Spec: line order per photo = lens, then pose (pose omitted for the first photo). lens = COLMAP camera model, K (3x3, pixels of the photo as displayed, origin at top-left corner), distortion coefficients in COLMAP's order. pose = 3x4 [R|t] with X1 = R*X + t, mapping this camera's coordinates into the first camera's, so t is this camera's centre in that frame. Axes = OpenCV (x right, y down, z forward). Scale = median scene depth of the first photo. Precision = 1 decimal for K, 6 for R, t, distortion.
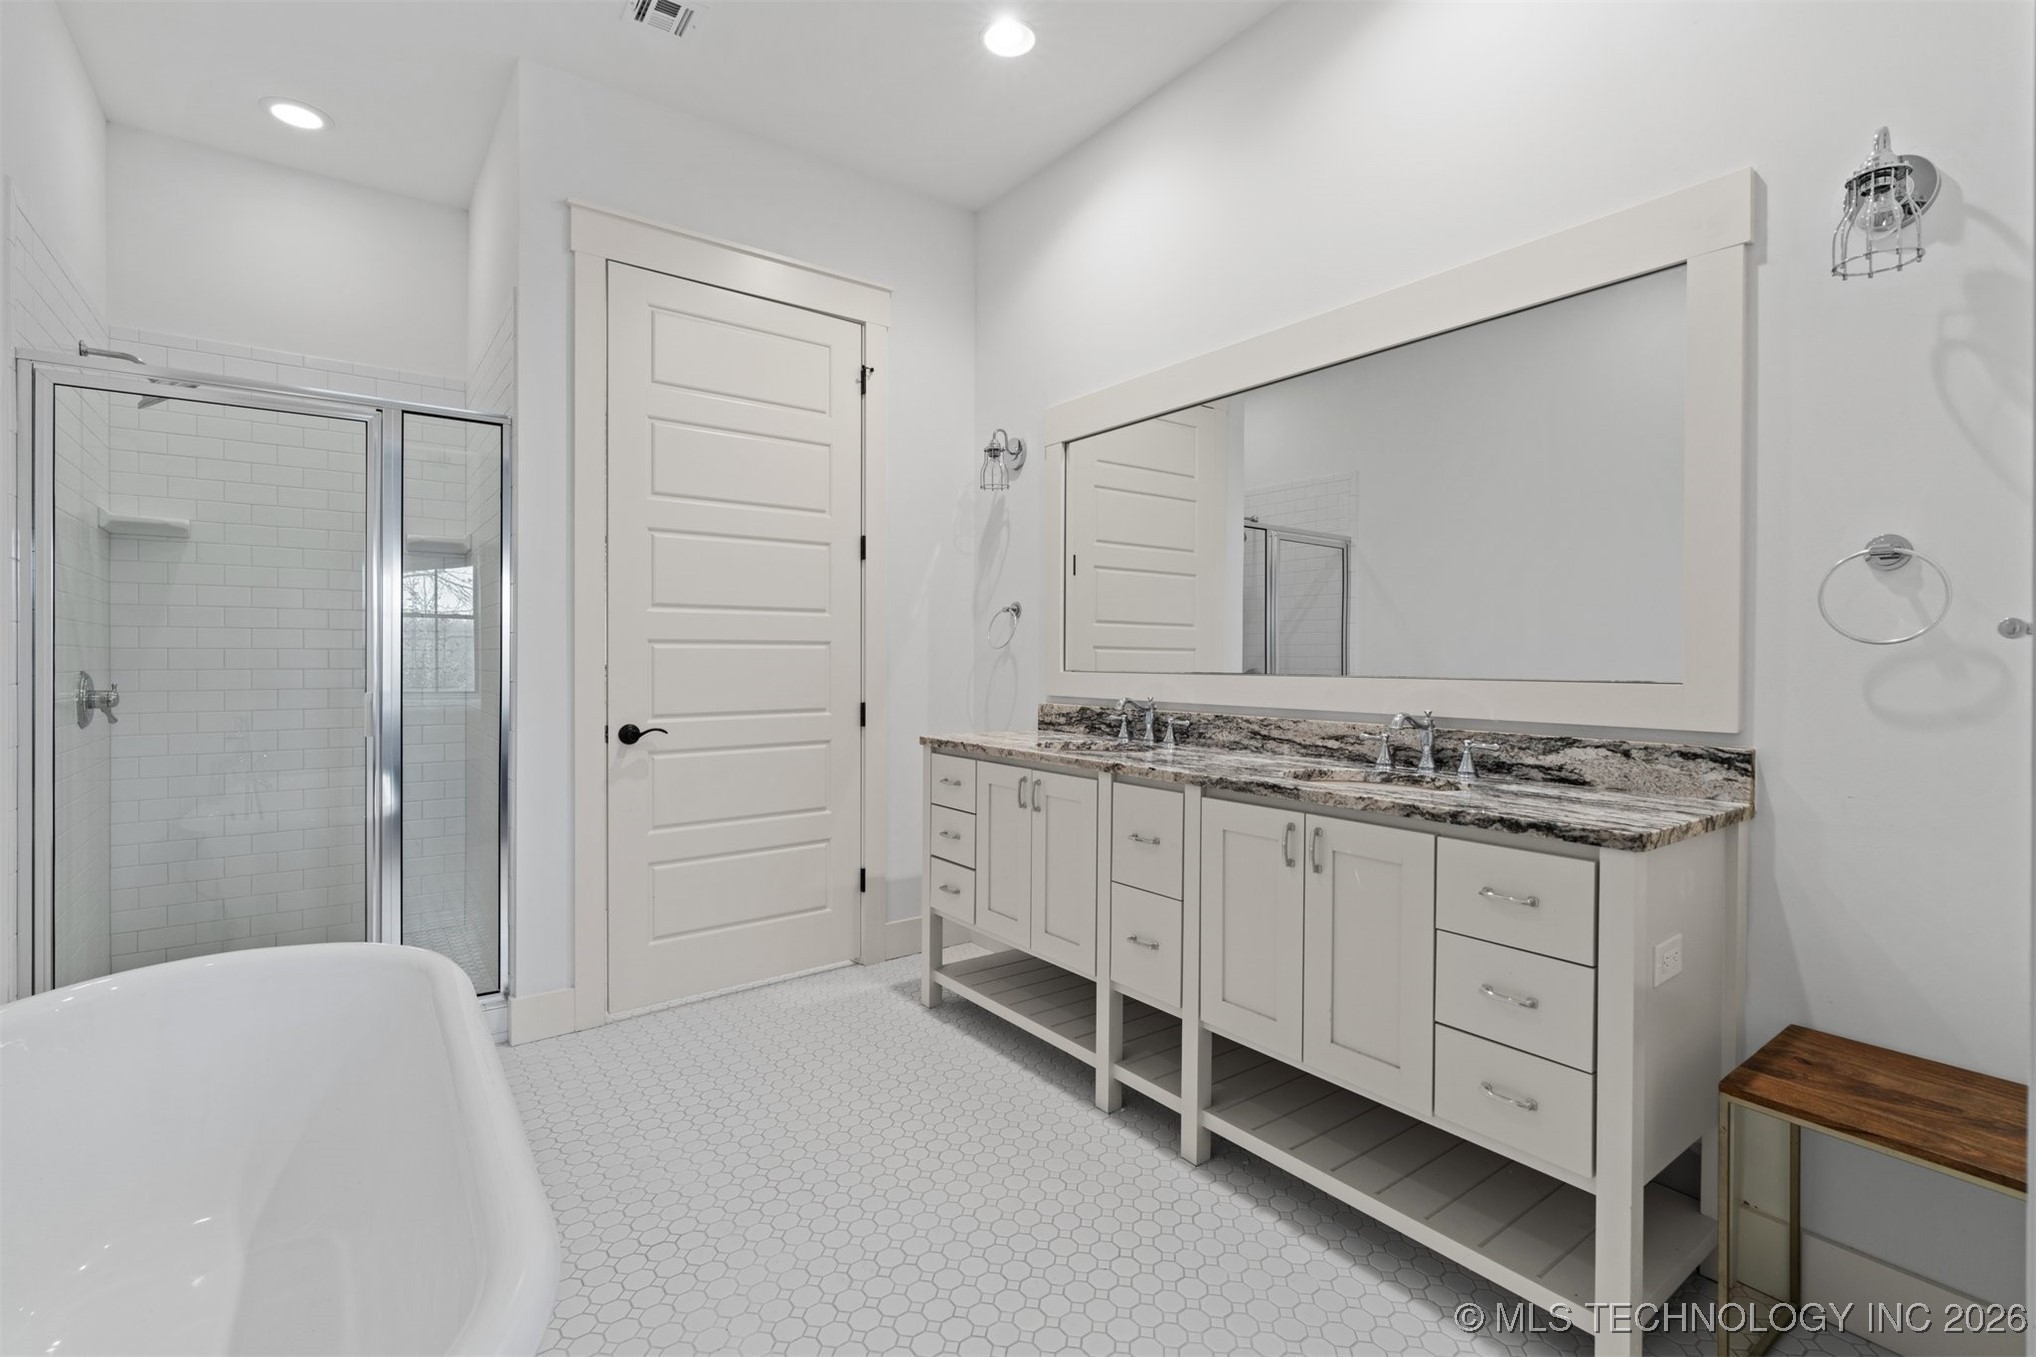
lens RADIAL K [[920.0, 0, 1021.6], [0, 920.0, 659.6], [0, 0, 1]] dist [-0.009112, 0.003209]
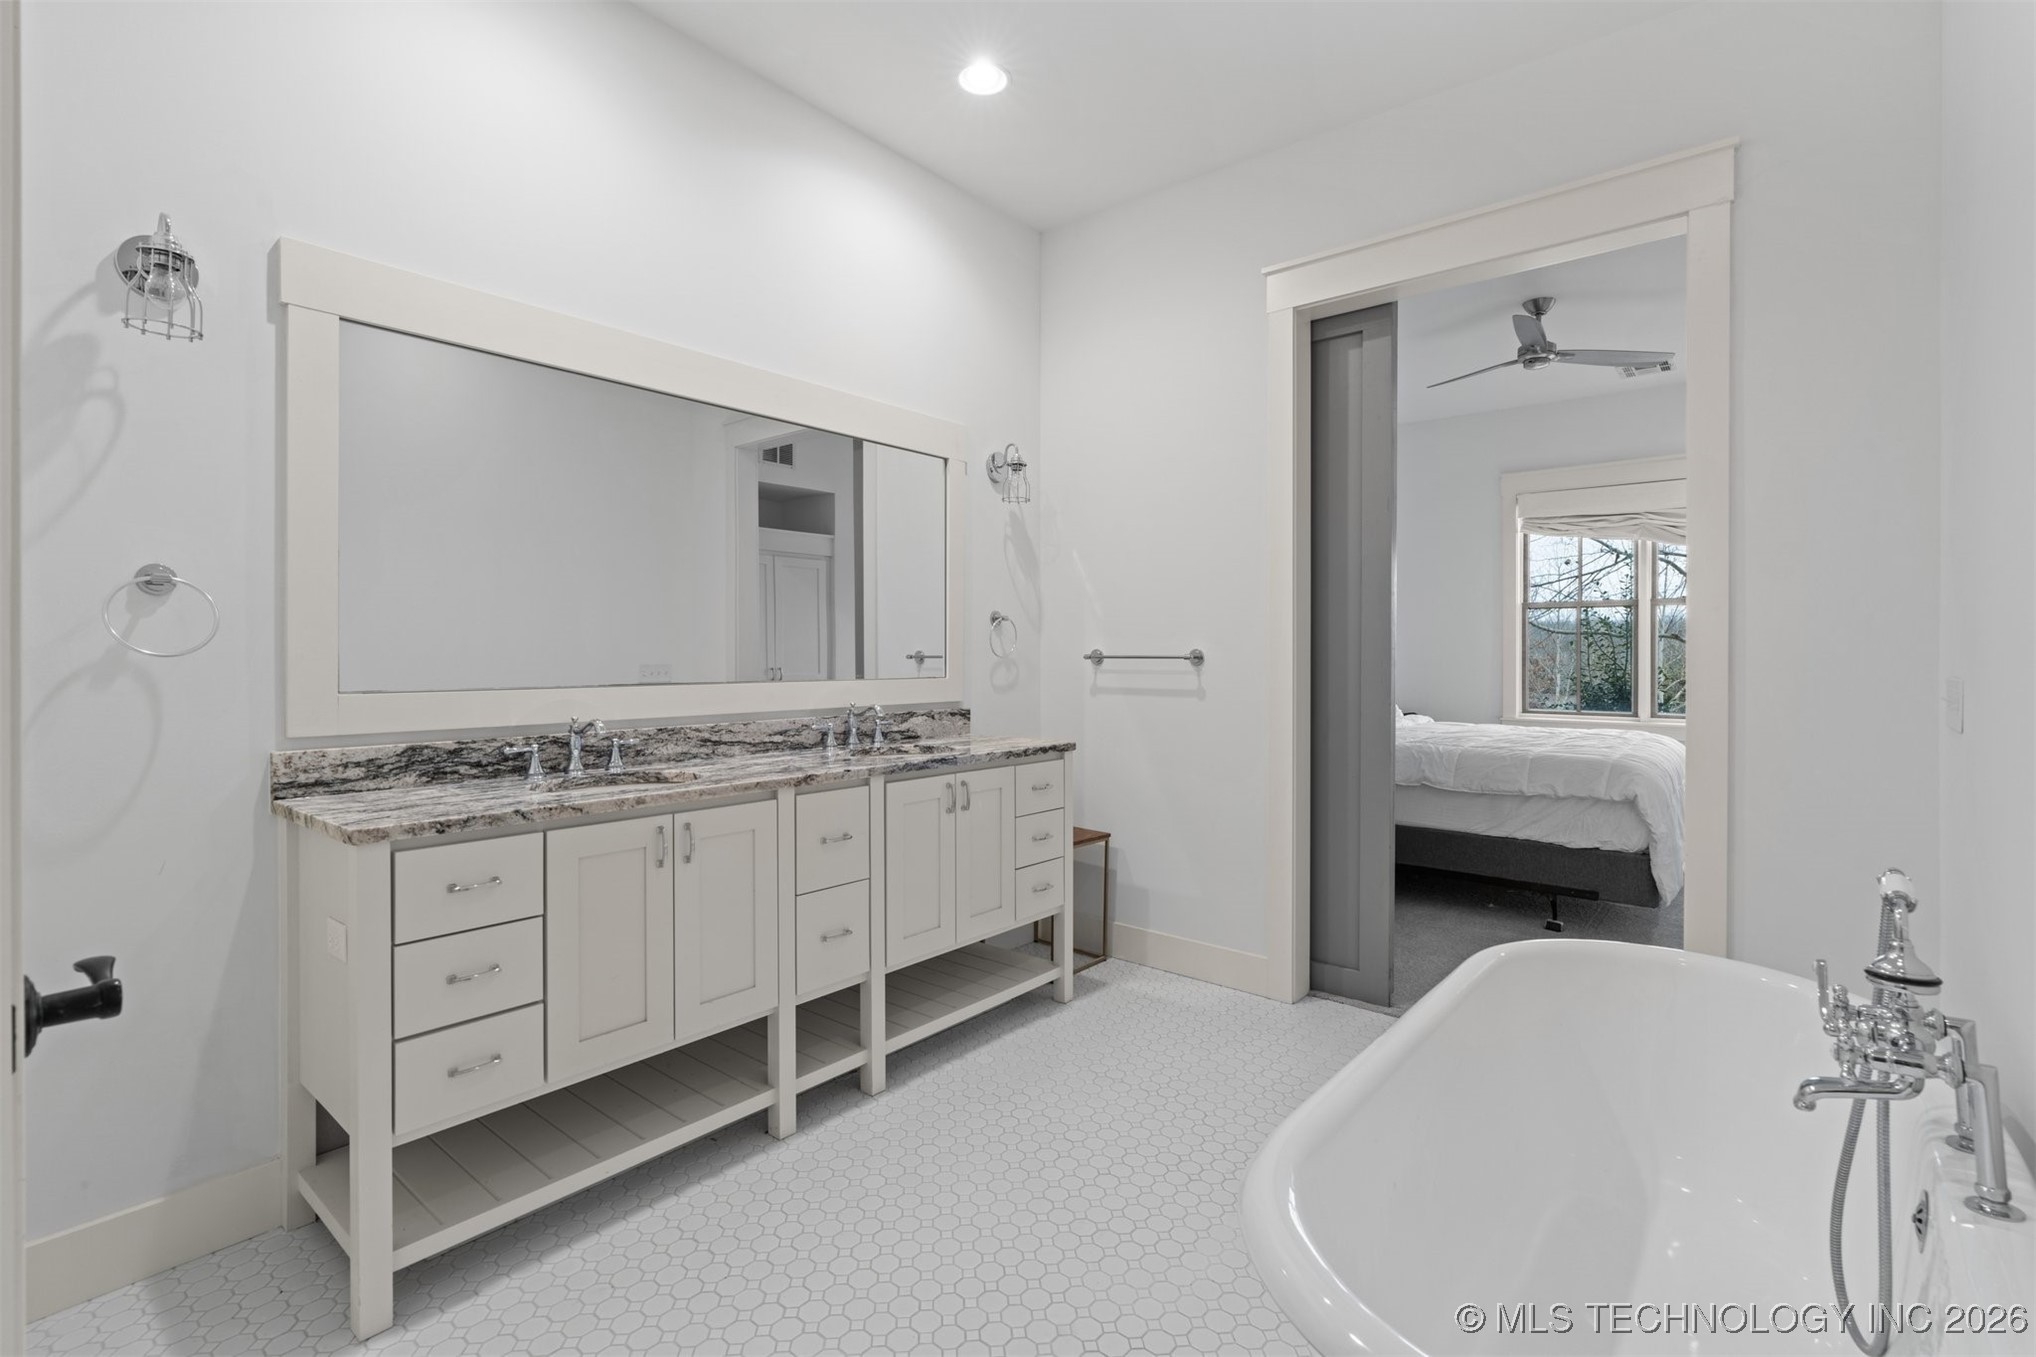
lens RADIAL K [[920.0, 0, 1017.6], [0, 920.0, 661.2], [0, 0, 1]] dist [-0.009112, 0.003209]
pose [[-0.231044, -0.010940, 0.972882, -0.891561], [-0.001324, 0.999939, 0.010930, -0.022097], [-0.972942, 0.001237, -0.231045, 0.970152]]
